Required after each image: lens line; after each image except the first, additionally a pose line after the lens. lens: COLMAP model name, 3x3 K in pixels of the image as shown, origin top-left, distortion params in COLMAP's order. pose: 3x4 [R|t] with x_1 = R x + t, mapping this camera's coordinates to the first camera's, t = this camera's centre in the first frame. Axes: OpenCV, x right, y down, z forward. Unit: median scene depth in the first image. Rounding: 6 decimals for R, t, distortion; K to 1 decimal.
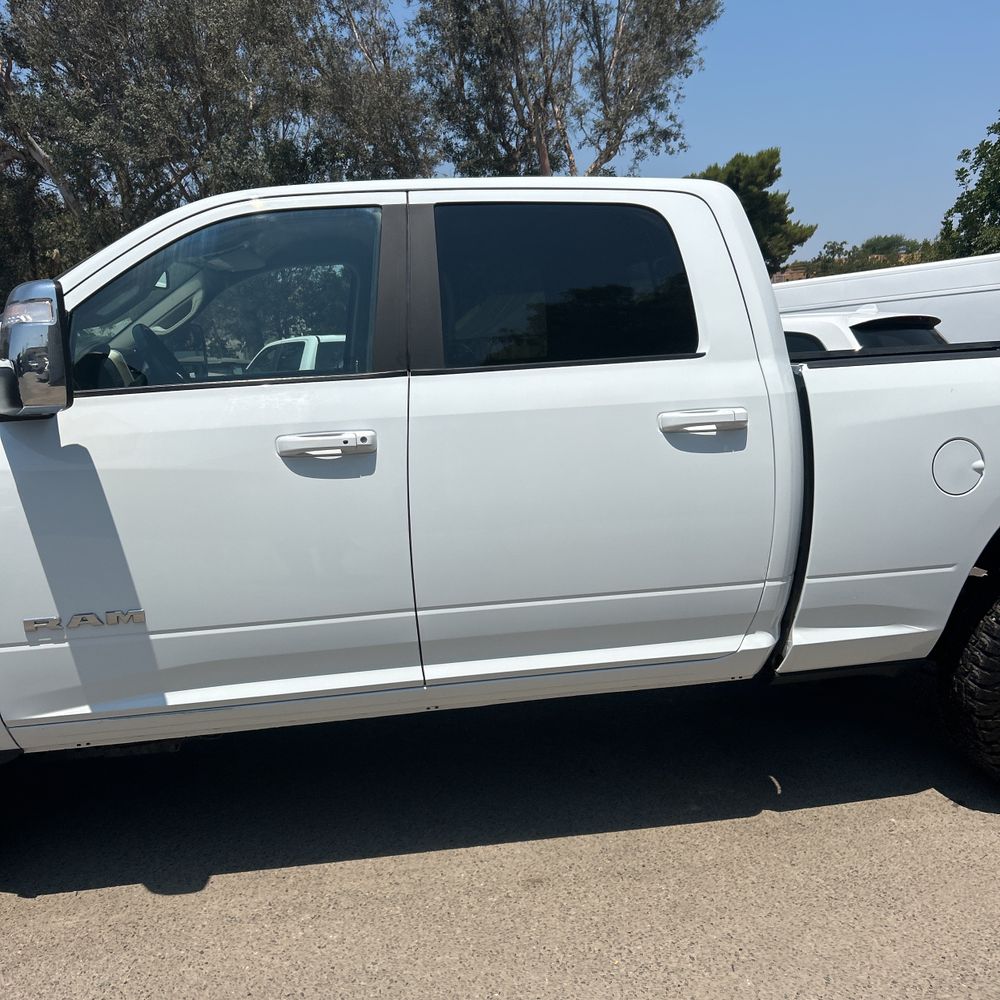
lens RADIAL K [[1005.6, 0, 496.5], [0, 1005.6, 495.9], [0, 0, 1]] dist [0.096726, -0.187026]
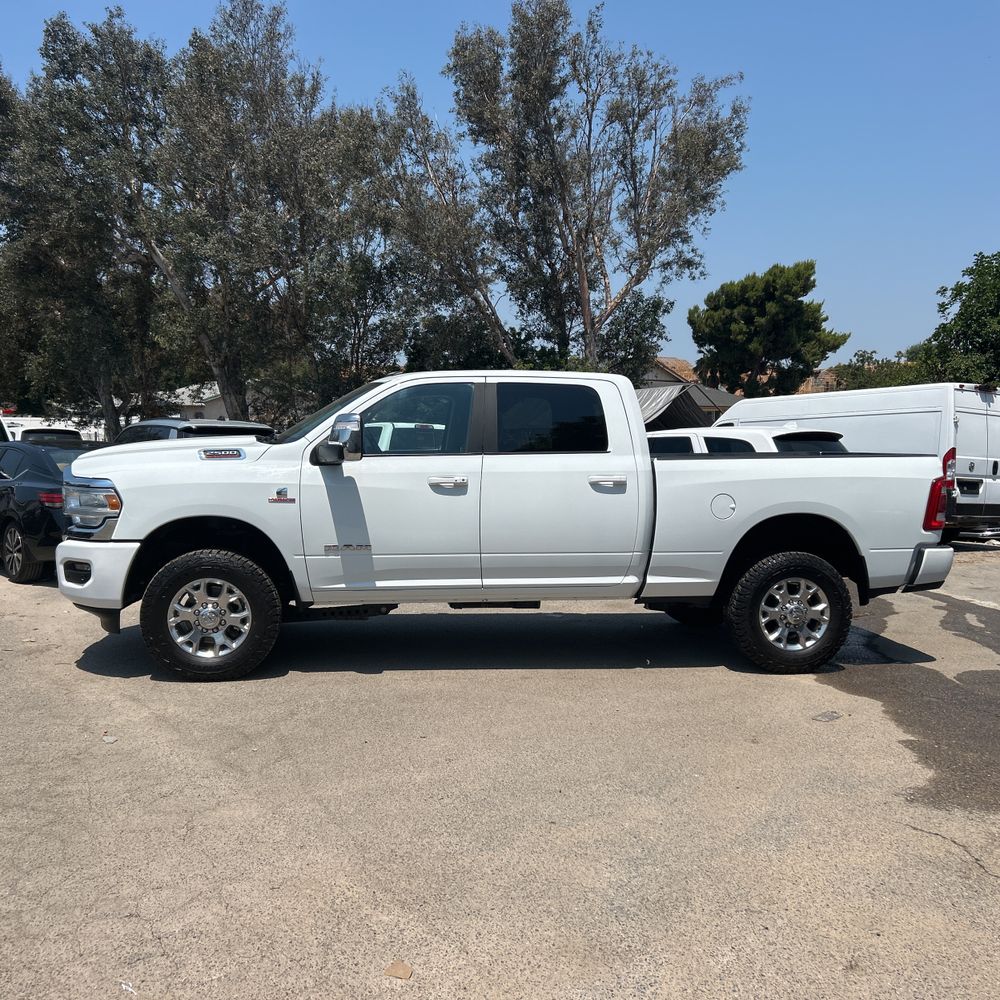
lens RADIAL K [[1017.9, 0, 502.7], [0, 1017.9, 503.3], [0, 0, 1]] dist [0.096847, -0.007469]
pose [[0.998278, 0.048313, -0.033272, 0.006237], [-0.050744, 0.995773, -0.076559, 0.024271], [0.029433, 0.078115, 0.996510, -0.190722]]
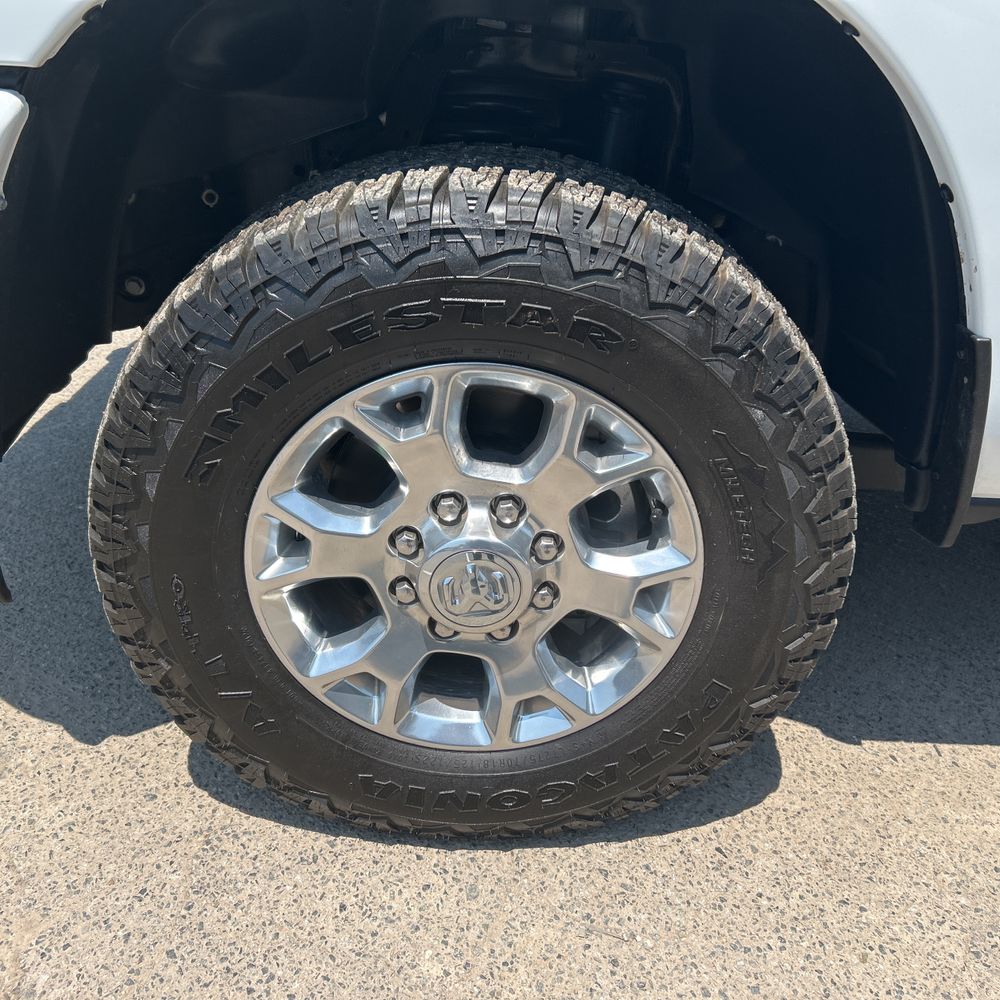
lens RADIAL K [[966.7, 0, 499.8], [0, 966.7, 500.5], [0, 0, 1]] dist [0.062802, -0.001752]
pose [[0.984920, 0.149251, -0.087498, -0.087926], [-0.110868, 0.932746, 0.343064, 0.017588], [0.132816, -0.328190, 0.935228, 0.078370]]
